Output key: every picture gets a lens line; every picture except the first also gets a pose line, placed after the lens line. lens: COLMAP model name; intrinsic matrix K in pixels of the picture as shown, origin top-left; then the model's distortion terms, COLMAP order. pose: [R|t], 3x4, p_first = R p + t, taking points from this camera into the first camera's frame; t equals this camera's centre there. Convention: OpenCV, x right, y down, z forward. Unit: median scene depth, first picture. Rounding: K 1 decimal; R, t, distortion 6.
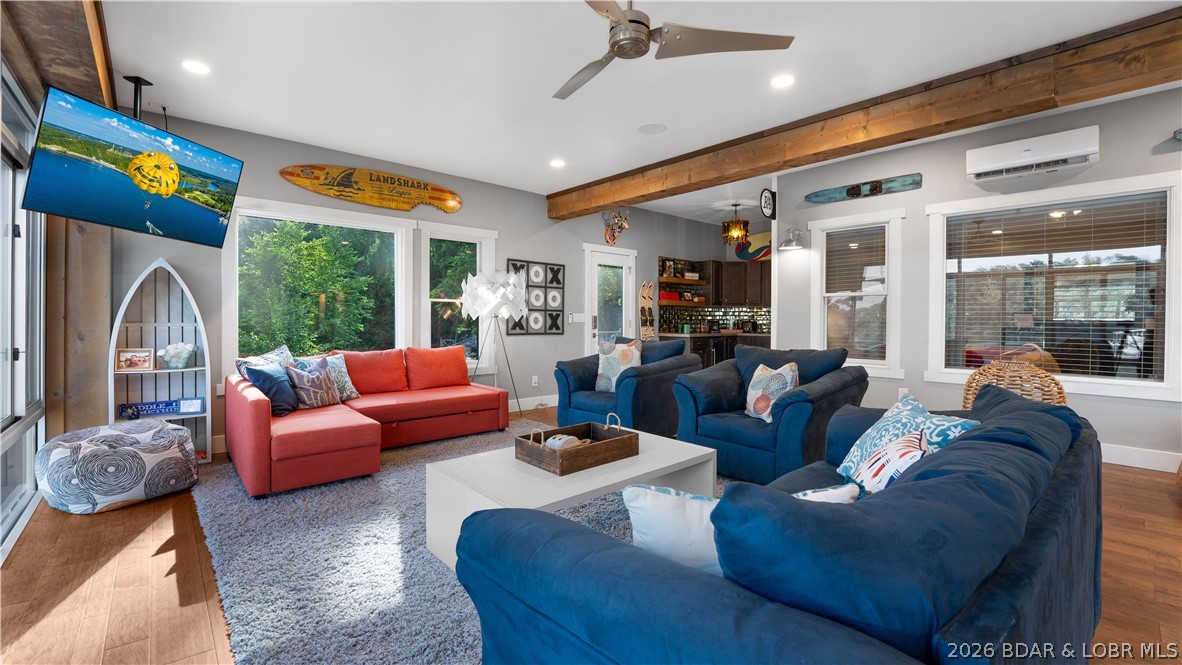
lens RADIAL K [[495.6, 0, 593.8], [0, 495.6, 331.6], [0, 0, 1]] dist [-0.020738, 0.000277]
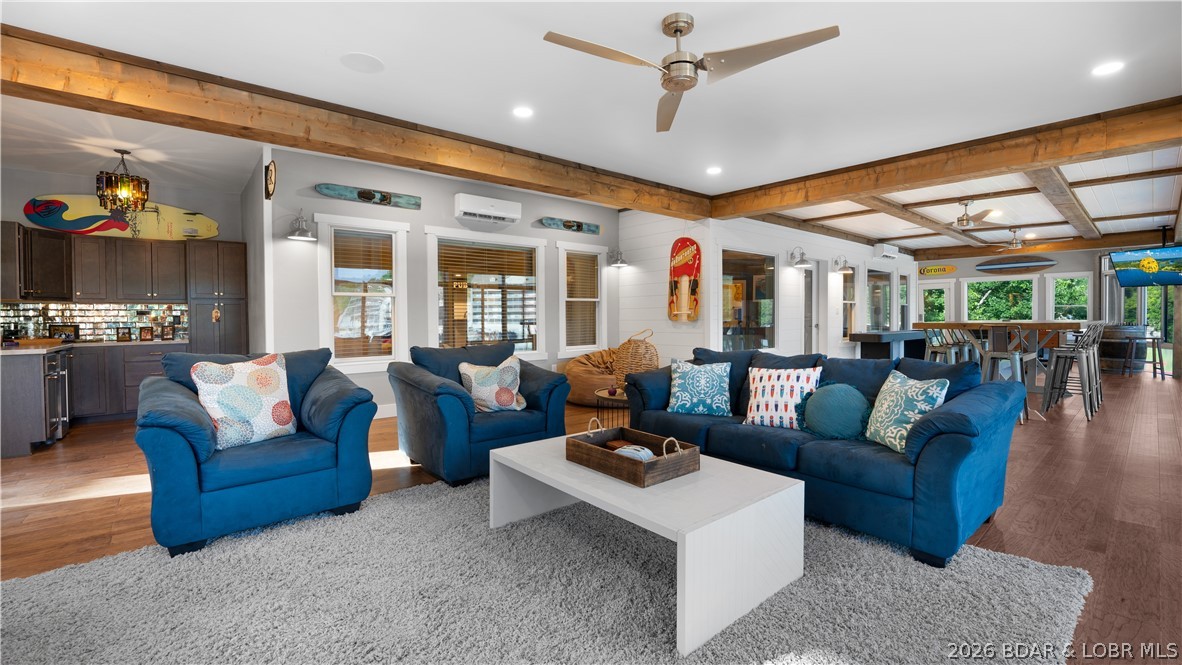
lens RADIAL K [[491.8, 0, 564.9], [0, 491.8, 314.5], [0, 0, 1]] dist [-0.021171, 0.000142]
pose [[0.059005, 0.001005, 0.998257, -0.494561], [0.033600, 0.999431, -0.002992, -0.019118], [-0.997692, 0.033718, 0.058938, 0.555532]]
